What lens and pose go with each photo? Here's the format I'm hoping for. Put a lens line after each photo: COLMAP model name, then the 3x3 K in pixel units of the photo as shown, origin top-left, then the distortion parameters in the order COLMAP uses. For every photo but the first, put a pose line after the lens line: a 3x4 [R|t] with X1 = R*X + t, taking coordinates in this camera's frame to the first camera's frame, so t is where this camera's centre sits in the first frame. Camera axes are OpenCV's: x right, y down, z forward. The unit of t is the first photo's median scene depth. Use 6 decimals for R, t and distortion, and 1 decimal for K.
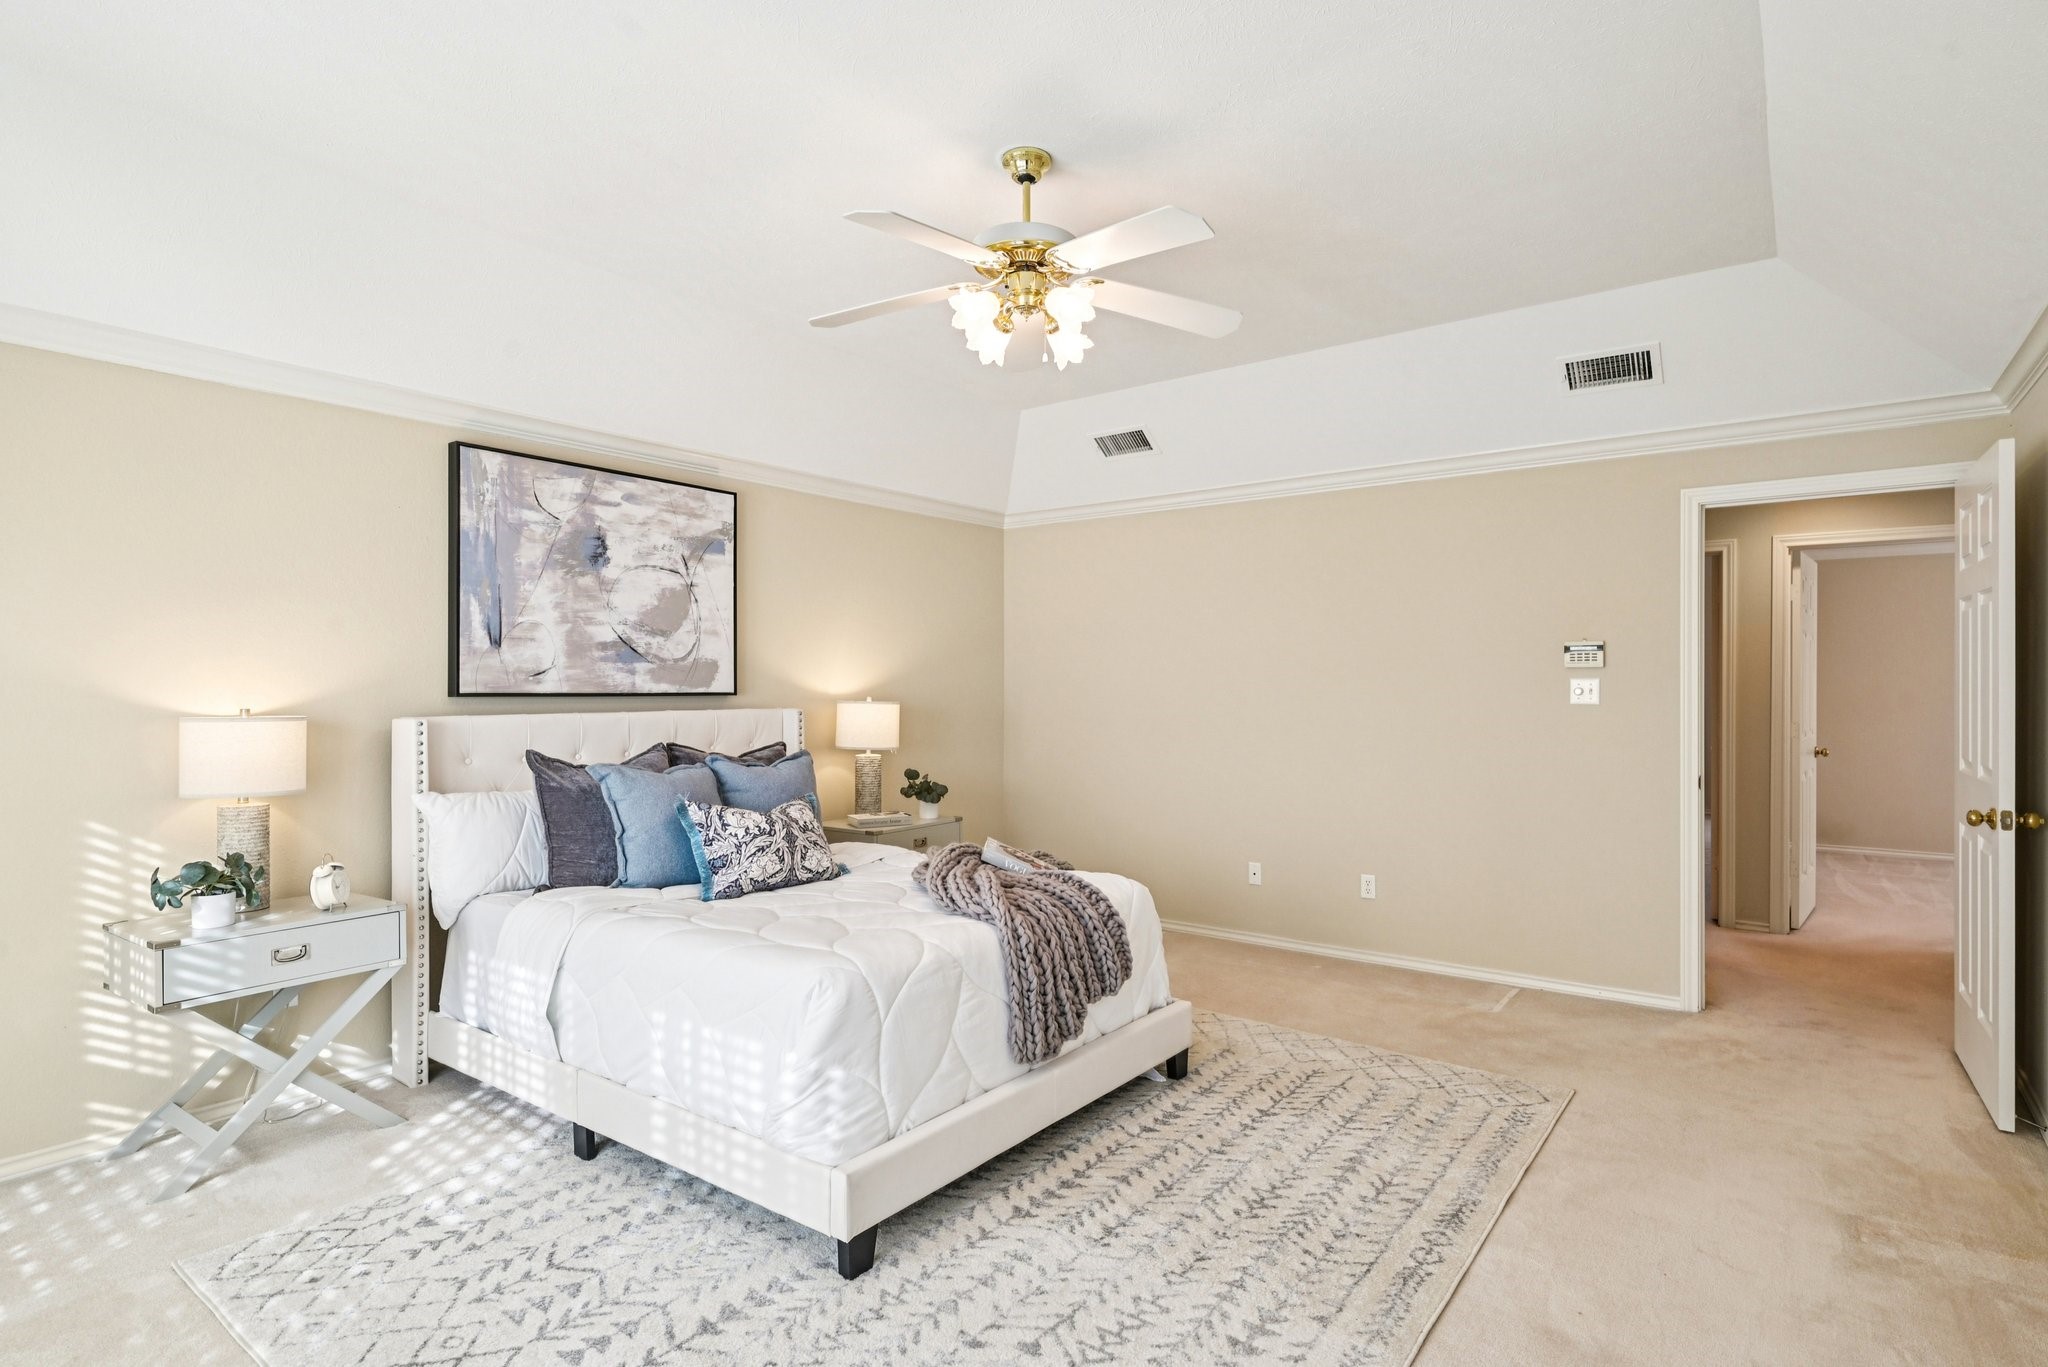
lens RADIAL K [[1054.8, 0, 1019.7], [0, 1054.8, 686.8], [0, 0, 1]] dist [-0.000750, 0.000130]
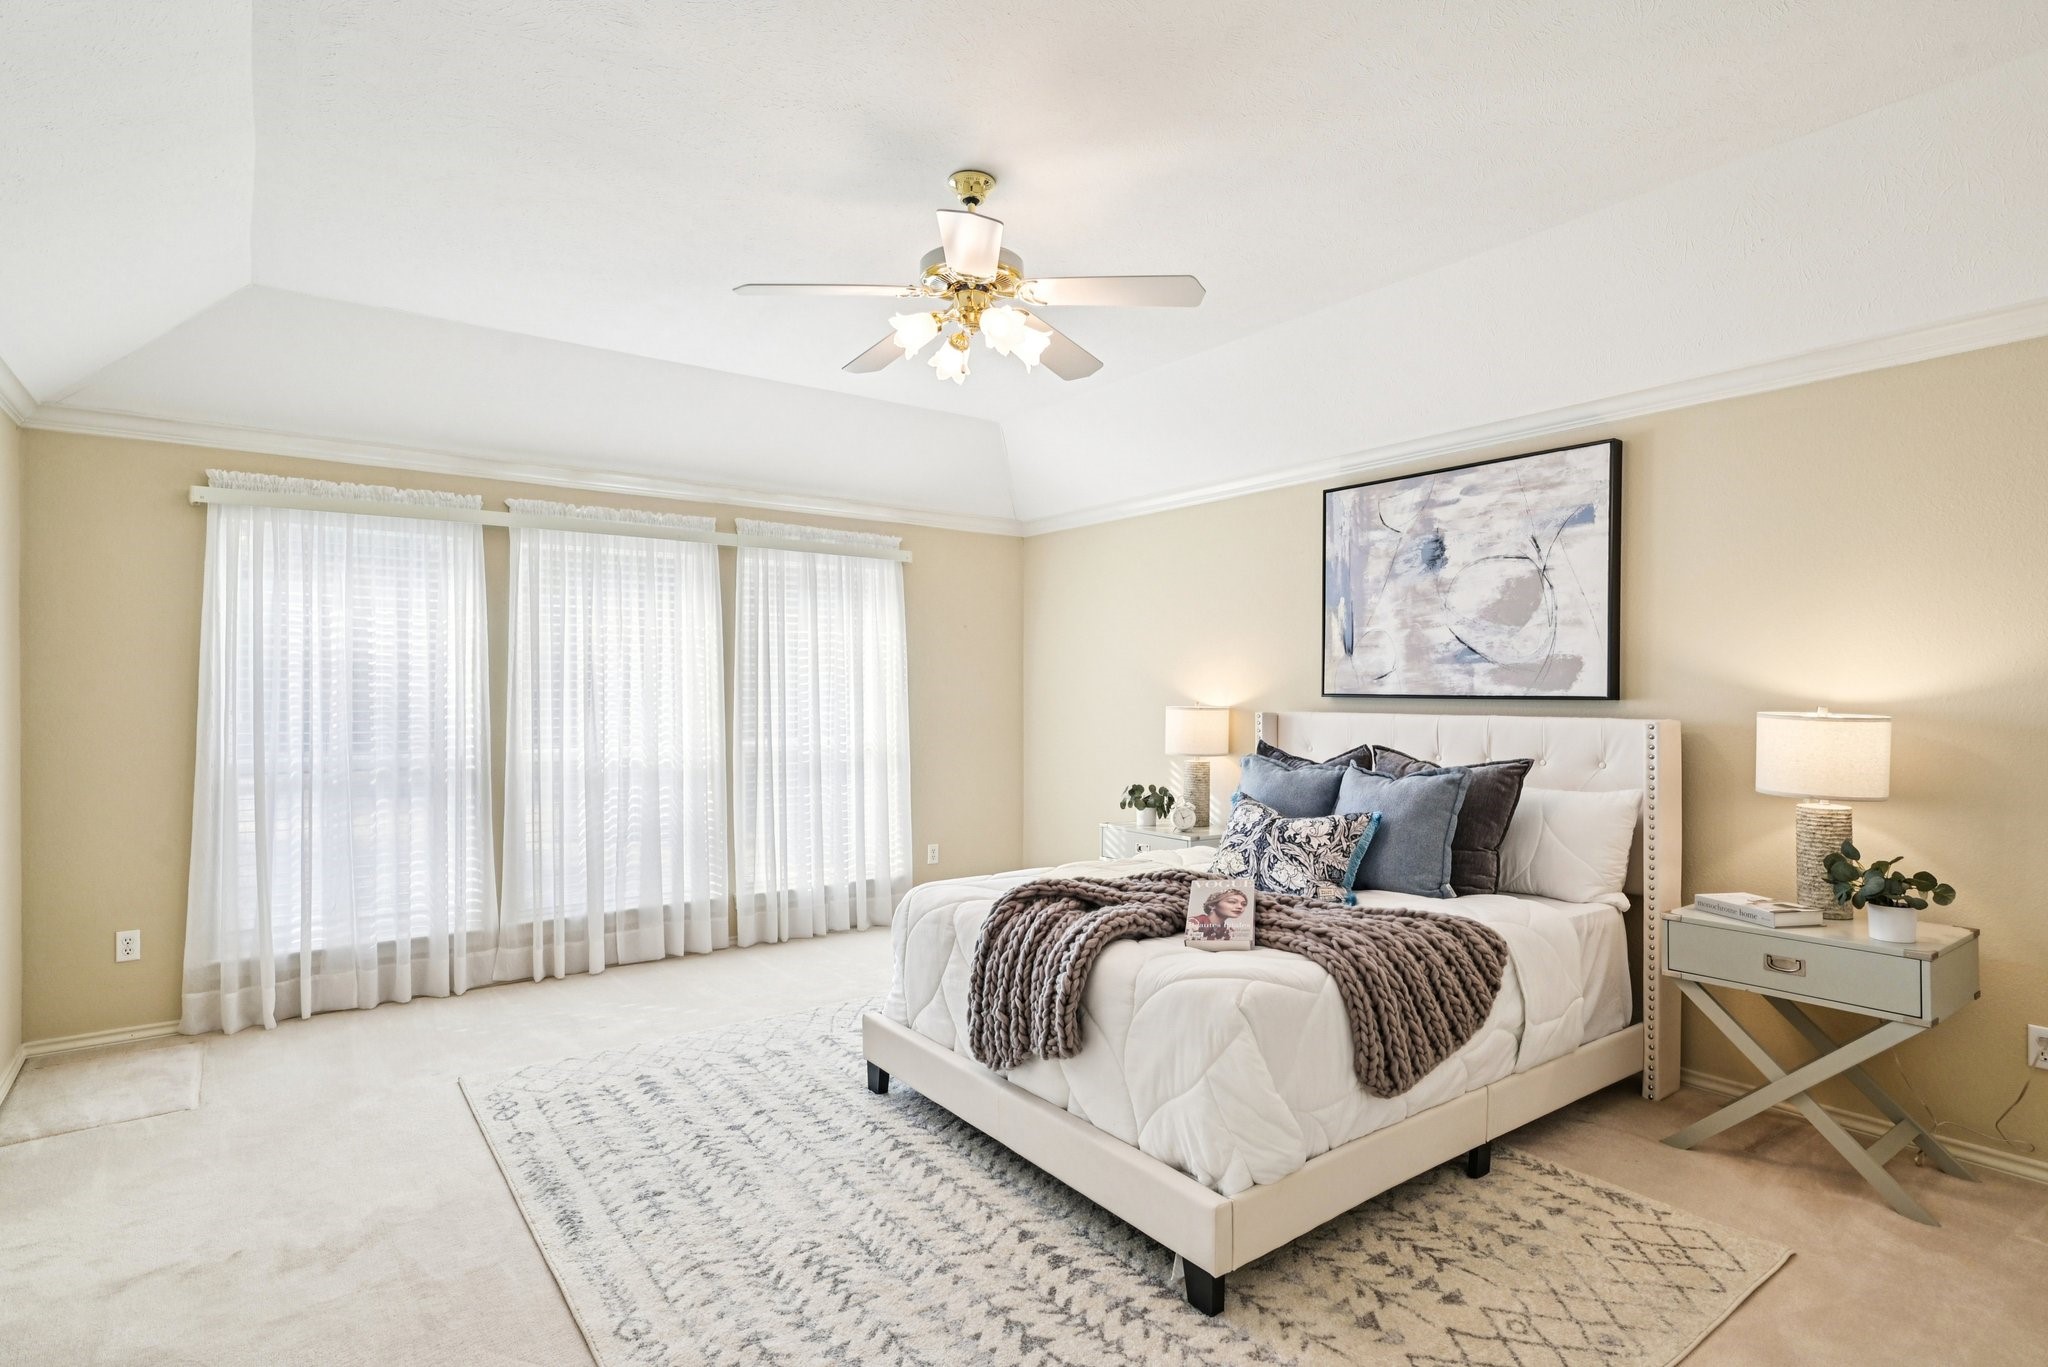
lens RADIAL K [[1023.1, 0, 1017.6], [0, 1023.1, 684.6], [0, 0, 1]] dist [-0.001483, -0.000081]
pose [[-0.283597, -0.002769, -0.958940, 0.663492], [-0.000753, 0.999996, -0.002665, -0.001280], [0.958943, -0.000034, -0.283598, 0.919013]]
